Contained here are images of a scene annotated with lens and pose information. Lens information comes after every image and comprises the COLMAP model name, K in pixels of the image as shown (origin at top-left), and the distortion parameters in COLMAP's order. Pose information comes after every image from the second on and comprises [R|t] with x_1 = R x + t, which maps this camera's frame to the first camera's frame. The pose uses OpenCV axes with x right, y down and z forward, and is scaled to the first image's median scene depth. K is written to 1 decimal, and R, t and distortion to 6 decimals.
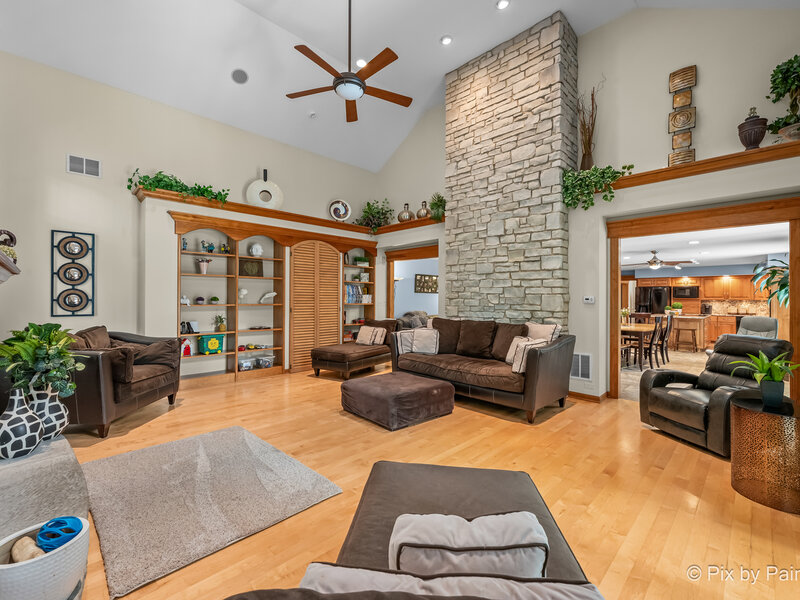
lens RADIAL K [[358.4, 0, 400.0], [0, 358.4, 300.0], [0, 0, 1]] dist [-0.000389, 0.000514]
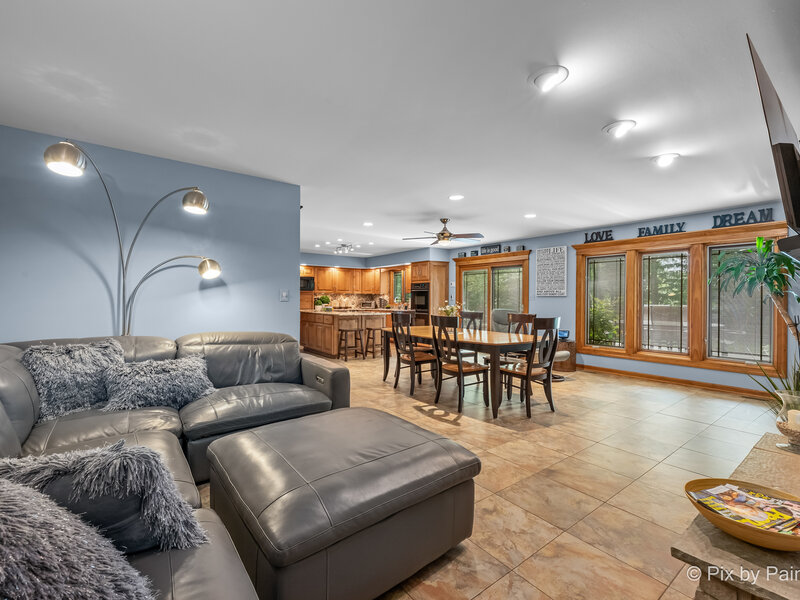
lens RADIAL K [[358.4, 0, 400.0], [0, 358.4, 300.0], [0, 0, 1]] dist [-0.000389, 0.000514]
pose [[0.135098, -0.007409, 0.990804, 0.010329], [-0.003551, 0.999962, 0.007961, 0.009545], [-0.990826, -0.004594, 0.135067, 0.720784]]
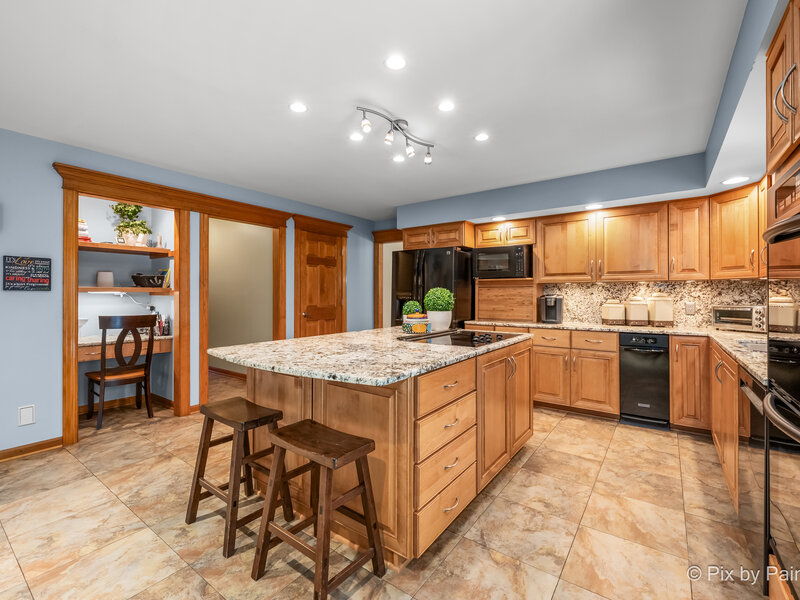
lens RADIAL K [[362.2, 0, 399.6], [0, 362.2, 296.5], [0, 0, 1]] dist [-0.002401, -0.000168]
pose [[0.987904, -0.006296, 0.154937, 0.689604], [0.005555, 0.999971, 0.005218, 0.011392], [-0.154965, -0.004294, 0.987911, 0.707104]]
